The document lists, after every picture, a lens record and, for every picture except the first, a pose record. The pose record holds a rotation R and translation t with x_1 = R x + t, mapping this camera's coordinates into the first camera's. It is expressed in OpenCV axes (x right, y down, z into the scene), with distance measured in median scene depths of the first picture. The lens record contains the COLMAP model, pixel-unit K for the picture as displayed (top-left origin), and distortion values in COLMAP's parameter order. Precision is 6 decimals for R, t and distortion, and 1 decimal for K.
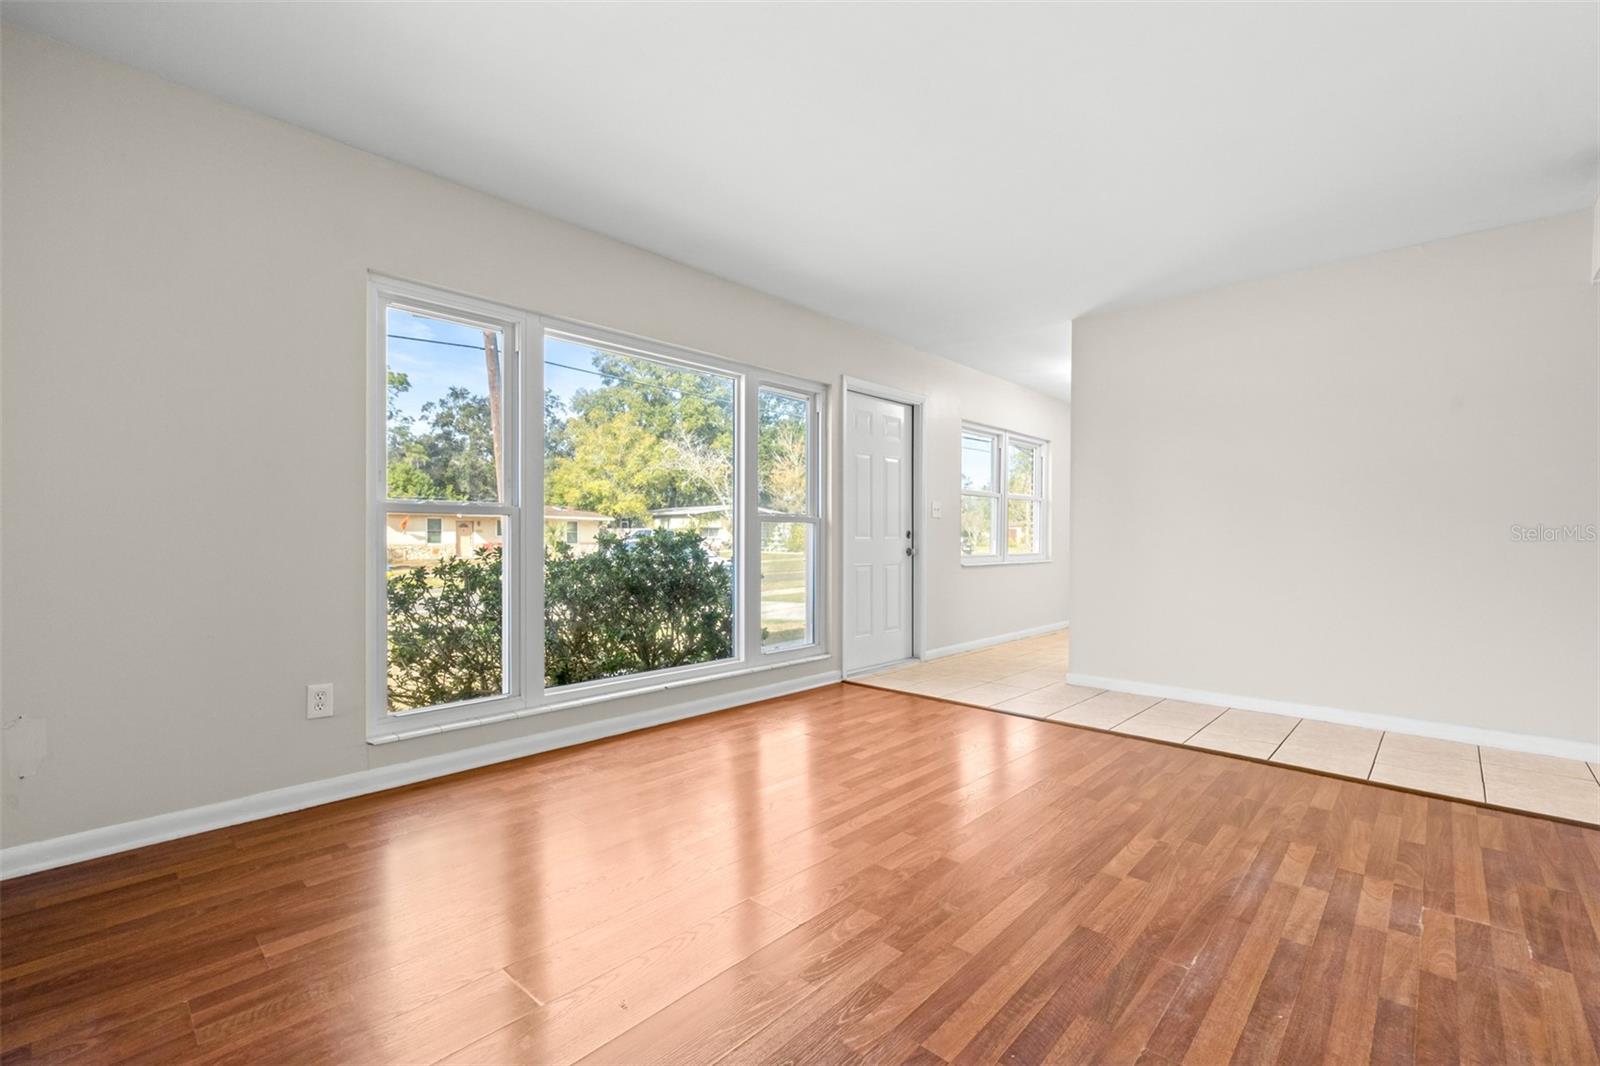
lens RADIAL K [[686.8, 0, 801.1], [0, 686.8, 544.3], [0, 0, 1]] dist [0.001608, -0.000337]
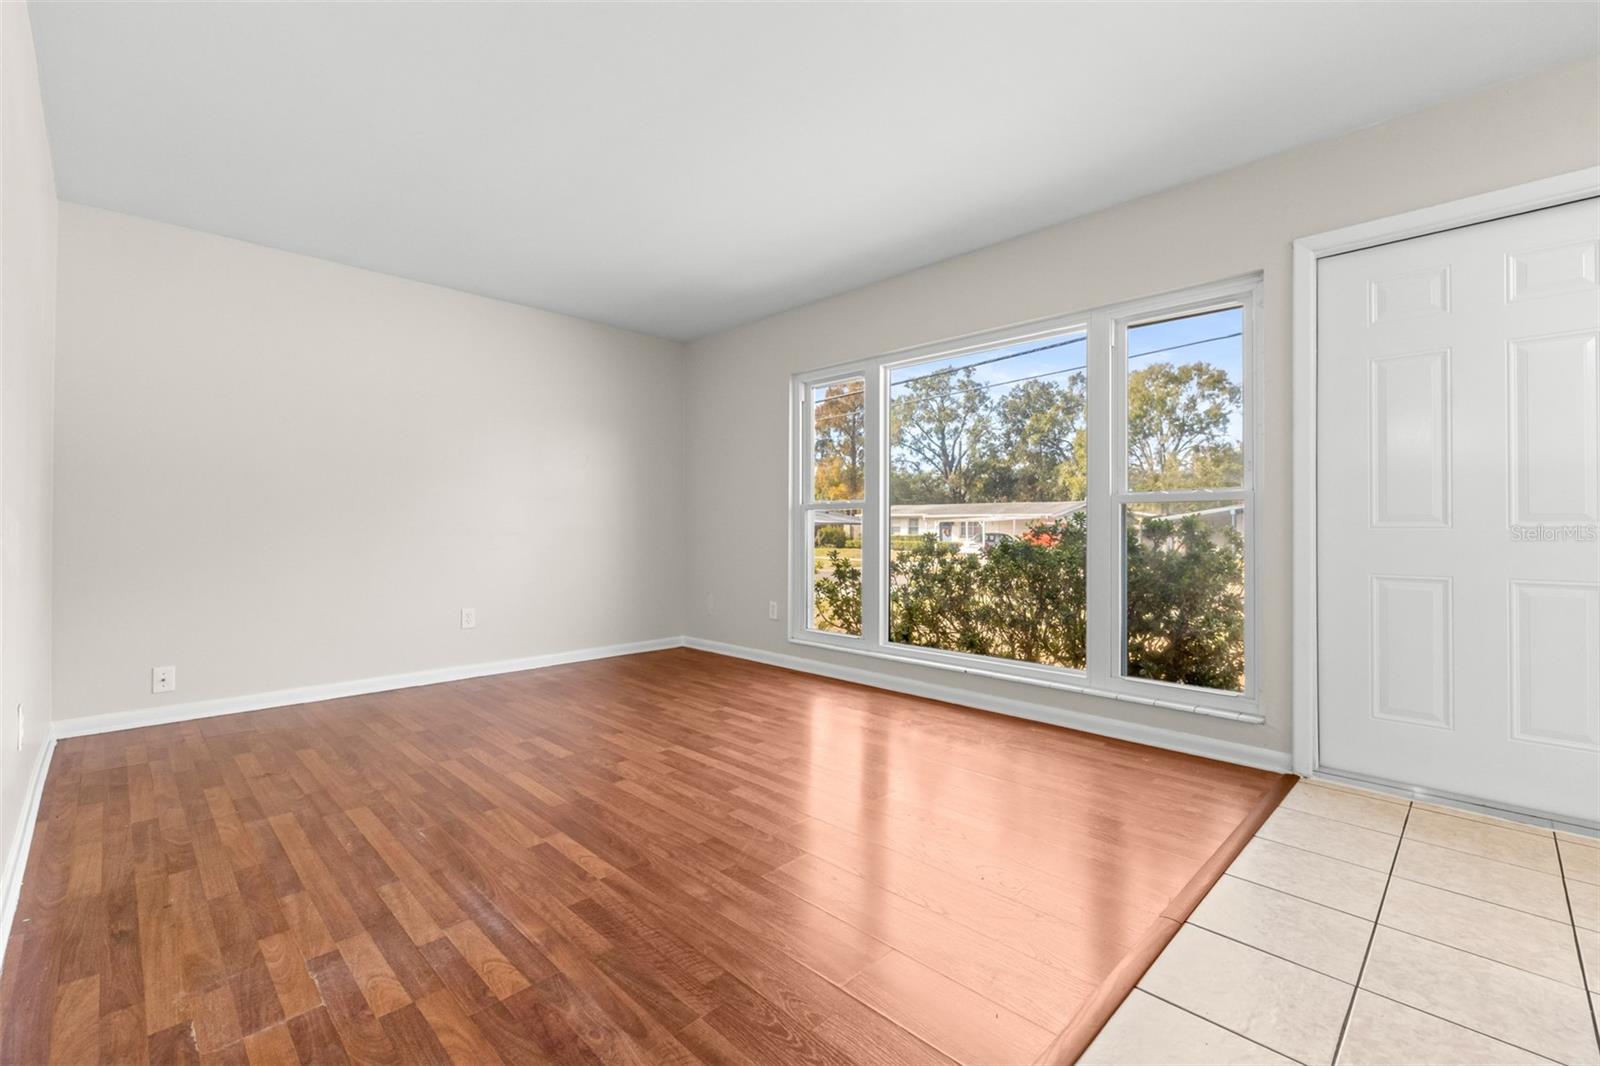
lens RADIAL K [[688.7, 0, 805.5], [0, 688.7, 523.7], [0, 0, 1]] dist [0.002237, 0.000518]
pose [[-0.028578, -0.008917, -0.999552, 1.497753], [-0.013143, 0.999877, -0.008544, -0.001723], [0.999505, 0.012893, -0.028691, 1.399032]]
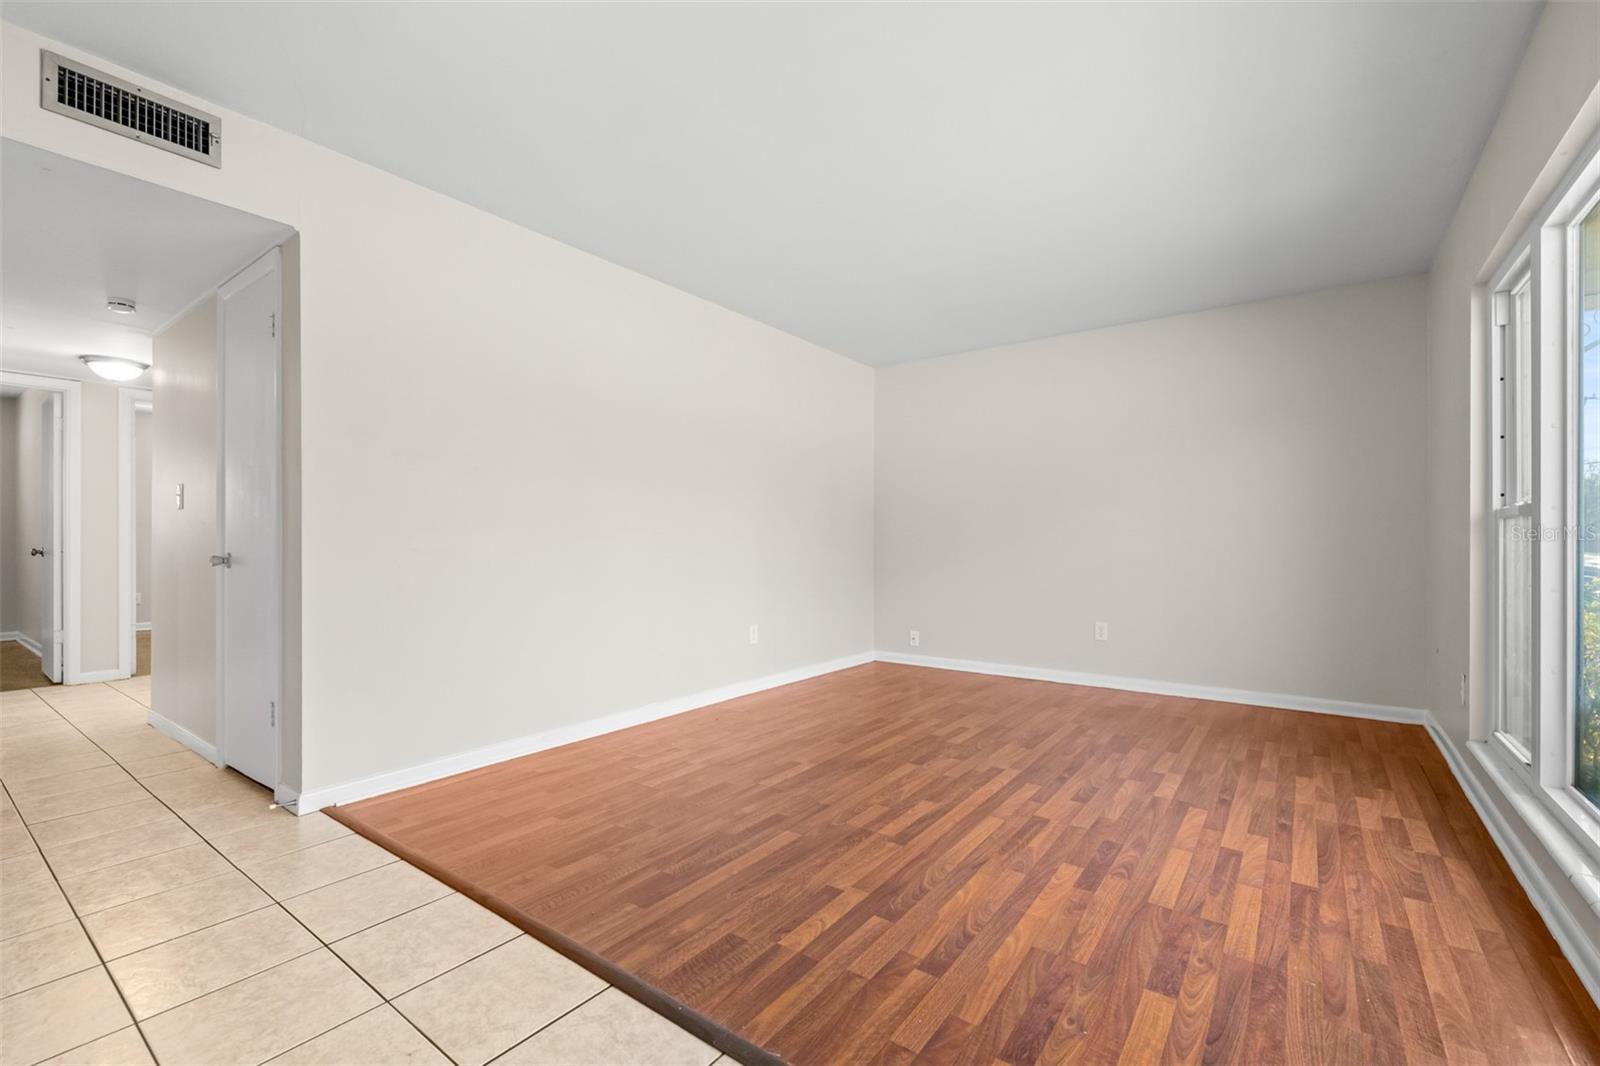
lens RADIAL K [[685.5, 0, 770.0], [0, 685.5, 536.8], [0, 0, 1]] dist [-0.010317, -0.000007]
pose [[-0.997204, -0.001080, -0.074721, 0.654649], [-0.001230, 0.999997, 0.001956, -0.032465], [0.074718, 0.002043, -0.997203, 2.498374]]
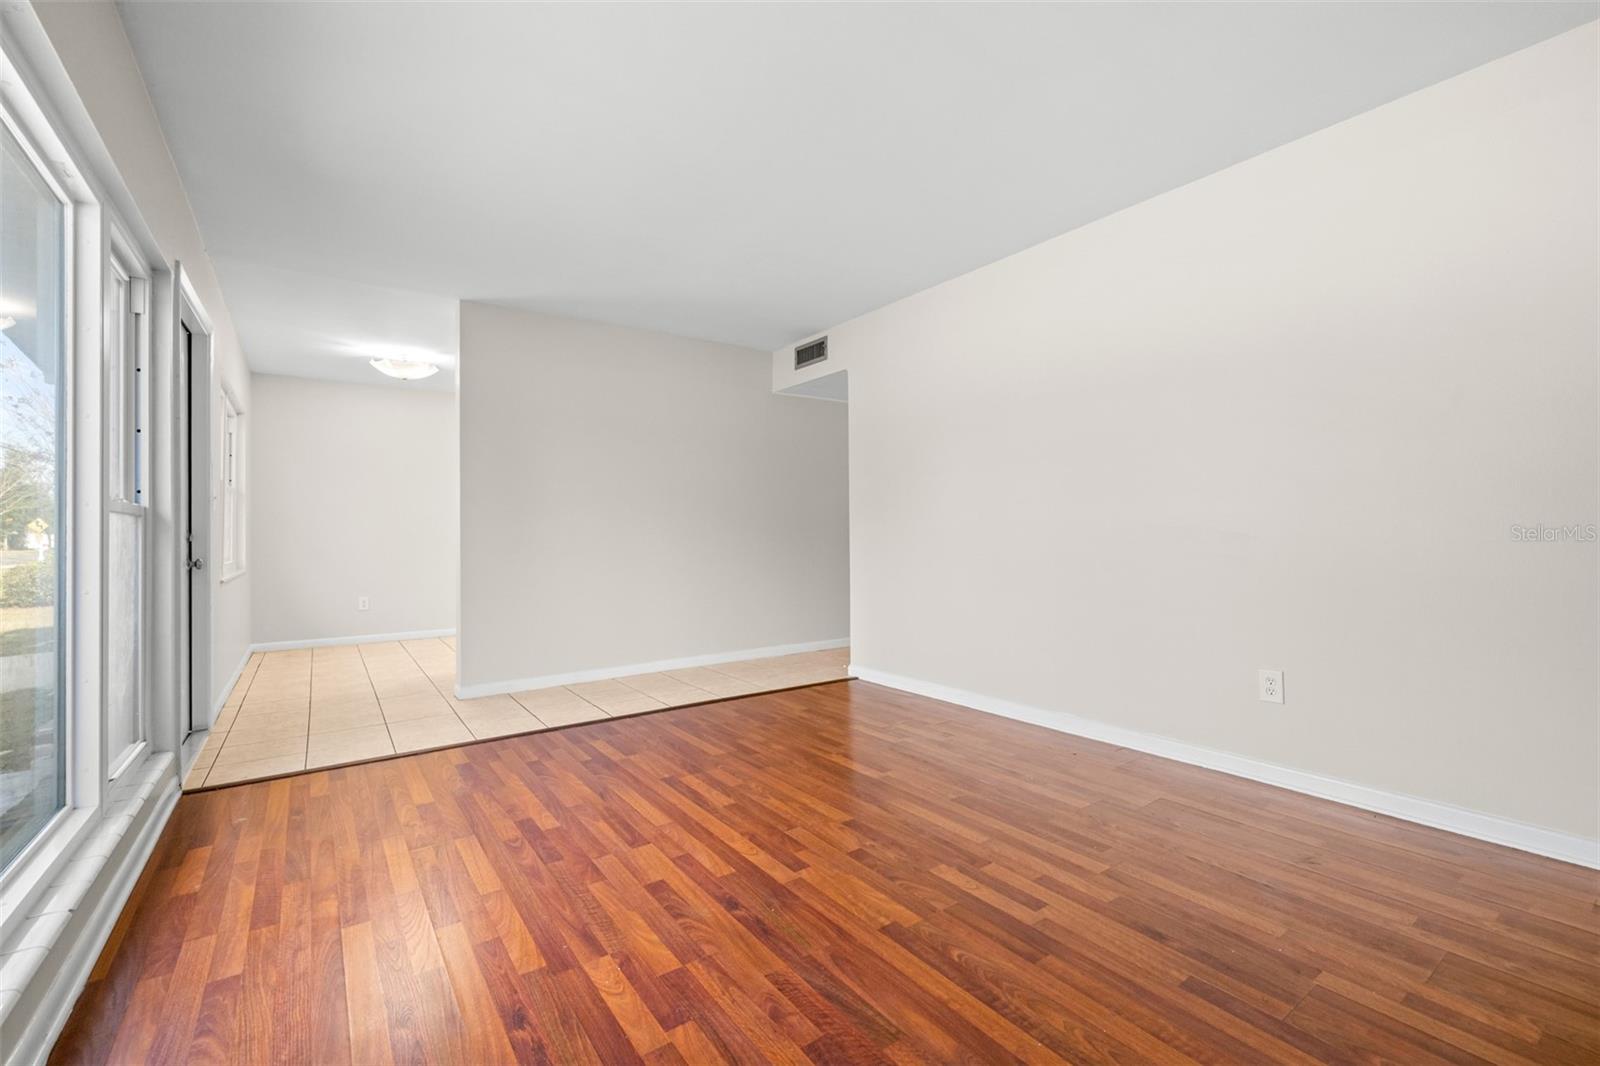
lens RADIAL K [[676.6, 0, 808.4], [0, 676.6, 538.5], [0, 0, 1]] dist [-0.000428, -0.000131]
pose [[0.193501, -0.013964, 0.981001, -0.896262], [0.021863, 0.999712, 0.009918, -0.016560], [-0.980856, 0.019528, 0.193751, 0.857983]]
